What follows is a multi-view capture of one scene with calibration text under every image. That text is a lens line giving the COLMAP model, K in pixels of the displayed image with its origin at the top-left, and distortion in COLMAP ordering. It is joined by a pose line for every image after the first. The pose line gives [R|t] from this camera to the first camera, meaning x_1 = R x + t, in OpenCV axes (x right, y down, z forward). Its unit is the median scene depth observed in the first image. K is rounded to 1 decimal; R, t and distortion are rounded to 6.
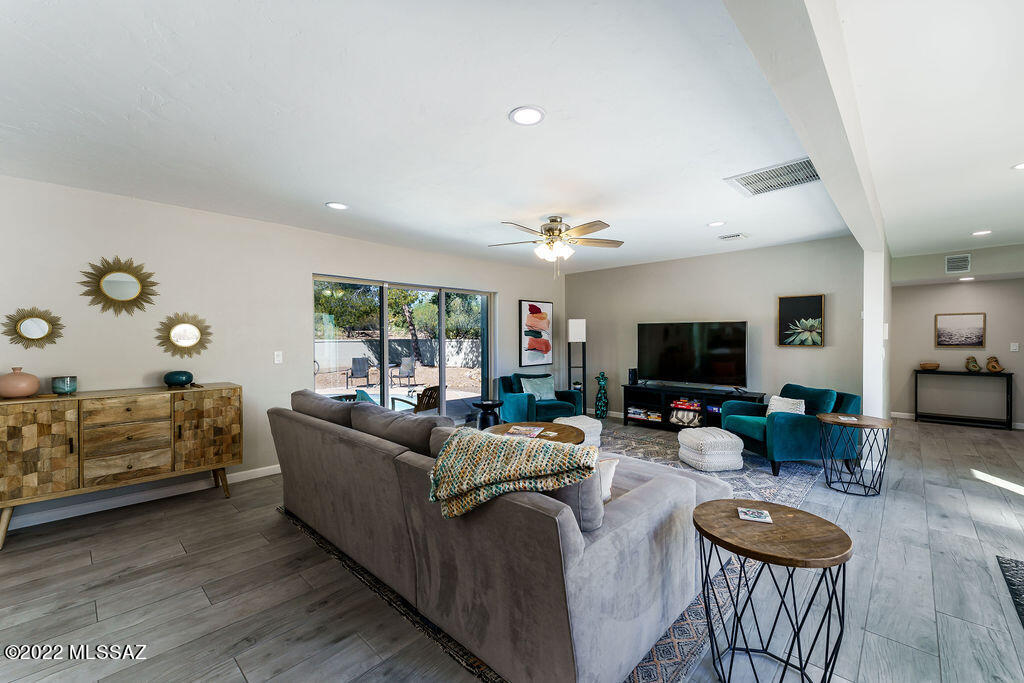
lens RADIAL K [[412.9, 0, 511.0], [0, 412.9, 336.0], [0, 0, 1]] dist [0.000918, 0.000730]
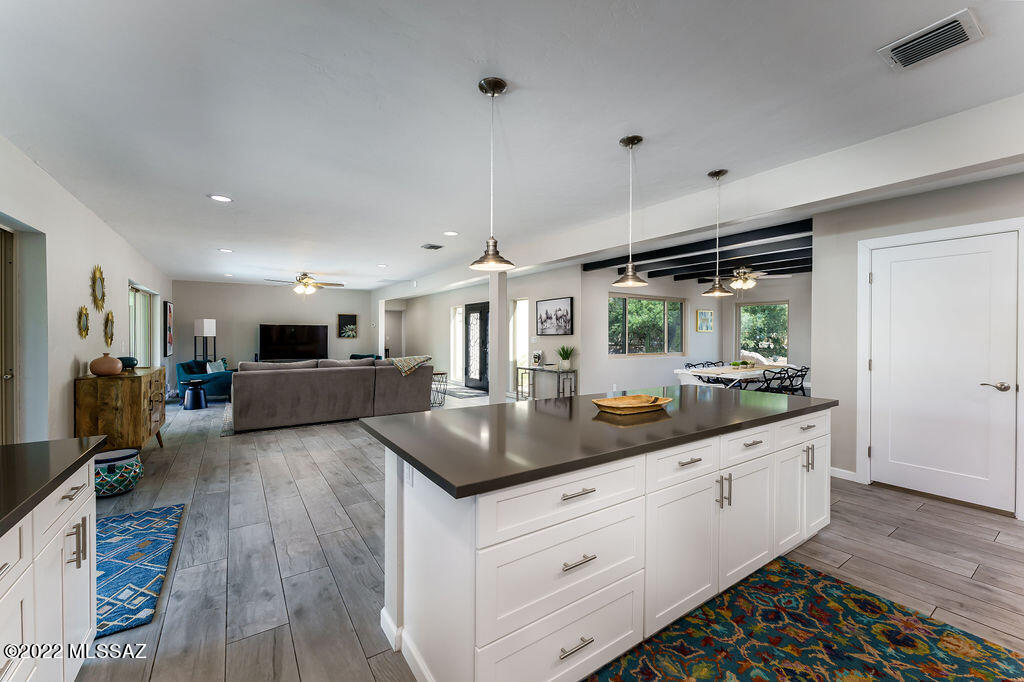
lens RADIAL K [[412.9, 0, 511.0], [0, 412.9, 335.5], [0, 0, 1]] dist [0.000918, 0.000730]
pose [[0.228125, 0.001627, 0.973631, -1.141501], [-0.007131, 0.999975, 0.000000, 0.006317], [-0.973606, -0.006942, 0.228131, -0.301520]]
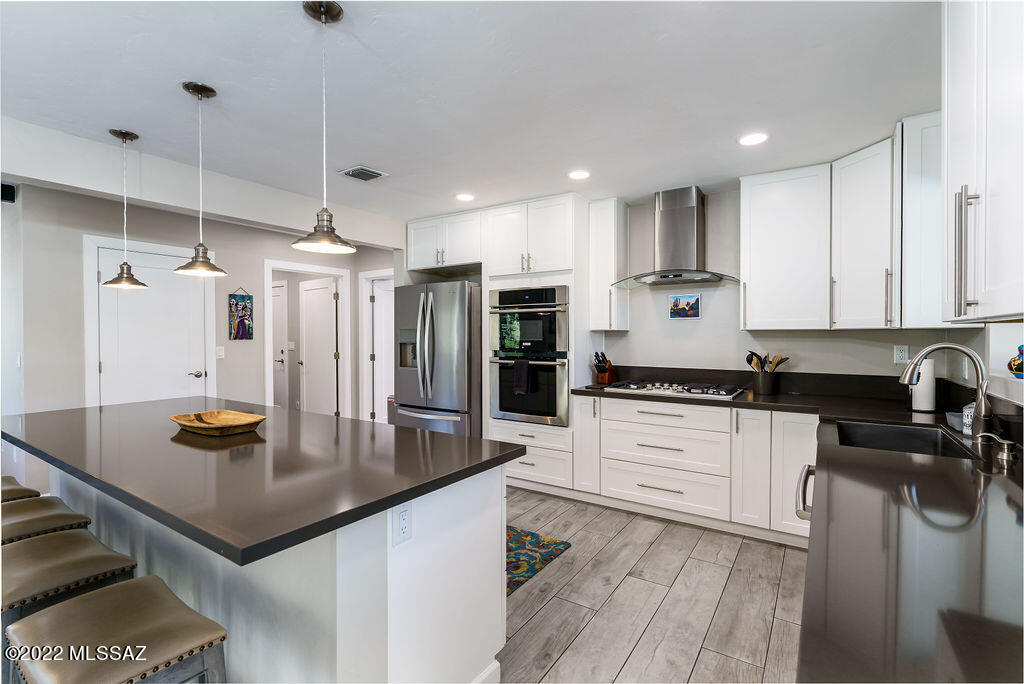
lens RADIAL K [[483.9, 0, 512.0], [0, 483.9, 342.0], [0, 0, 1]] dist [0.000917, 0.000148]
pose [[-0.983892, 0.006068, -0.178663, -0.863116], [0.005518, 0.999978, 0.003577, 0.011183], [0.178681, 0.002534, -0.983904, 0.133401]]
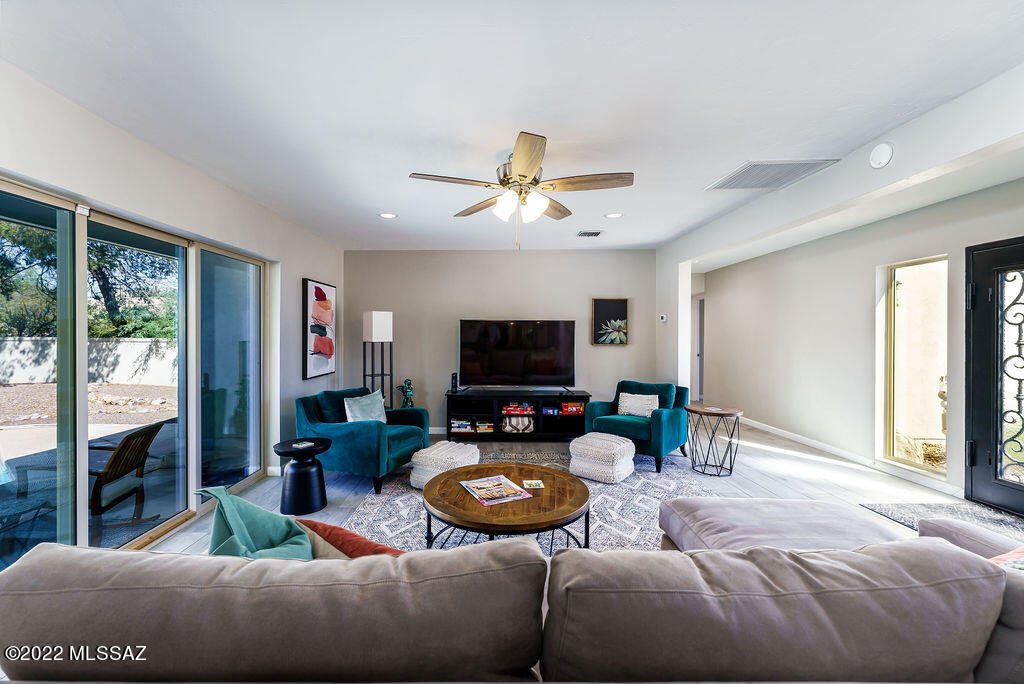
lens RADIAL K [[424.9, 0, 495.3], [0, 424.9, 336.8], [0, 0, 1]] dist [0.030284, 0.000177]
pose [[0.724346, 0.003081, 0.689430, -0.281623], [-0.006244, 0.999978, 0.002092, 0.002918], [-0.689408, -0.005820, 0.724350, 0.377921]]
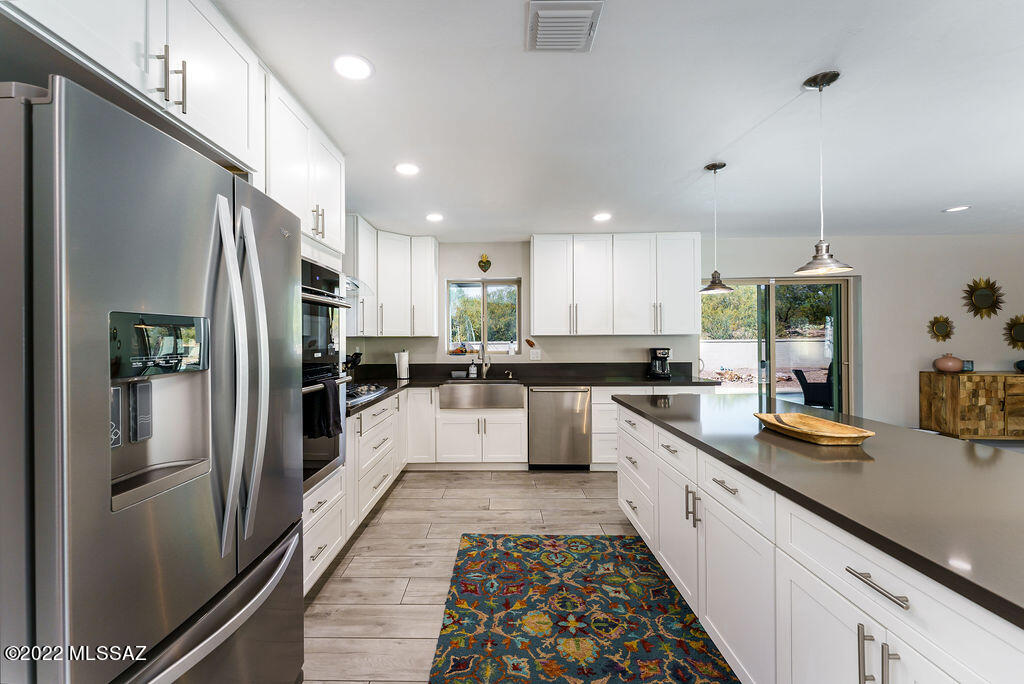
lens RADIAL K [[401.1, 0, 512.0], [0, 401.1, 342.0], [0, 0, 1]] dist [0.071631, 0.000154]
pose [[0.697905, 0.001214, -0.716189, -0.616471], [0.006717, 0.999943, 0.008241, 0.003937], [0.716159, -0.010562, 0.697857, -0.732662]]
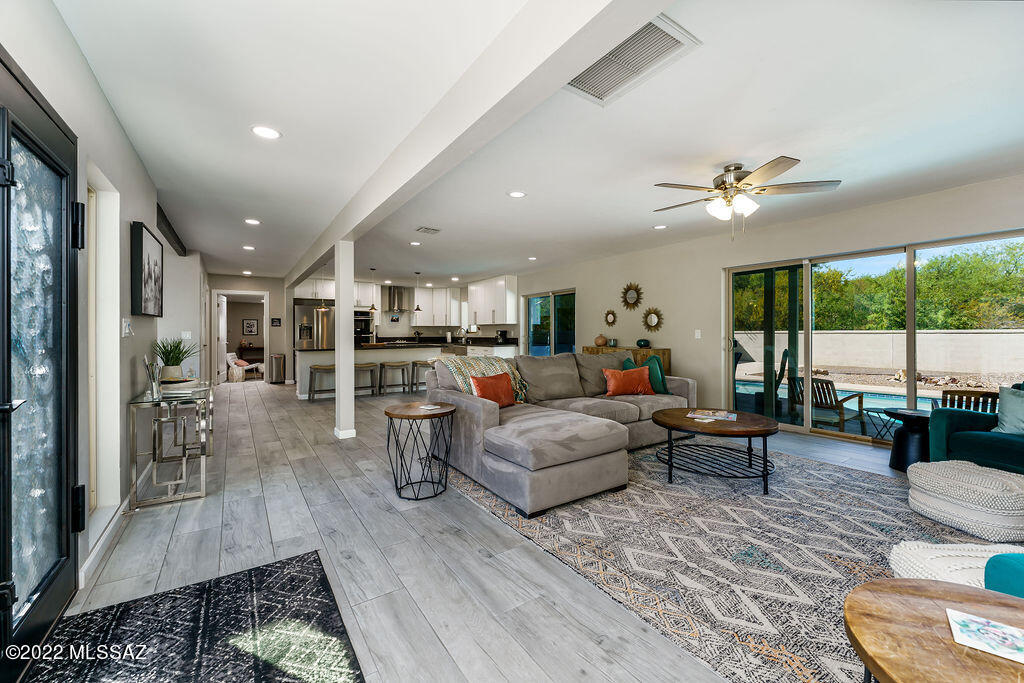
lens RADIAL K [[412.9, 0, 511.0], [0, 412.9, 336.0], [0, 0, 1]] dist [0.000918, 0.000730]
pose [[-0.229028, 0.013096, -0.973332, 0.722815], [0.005913, 0.999910, 0.012062, 0.028169], [0.973402, -0.002993, -0.229085, 0.543181]]
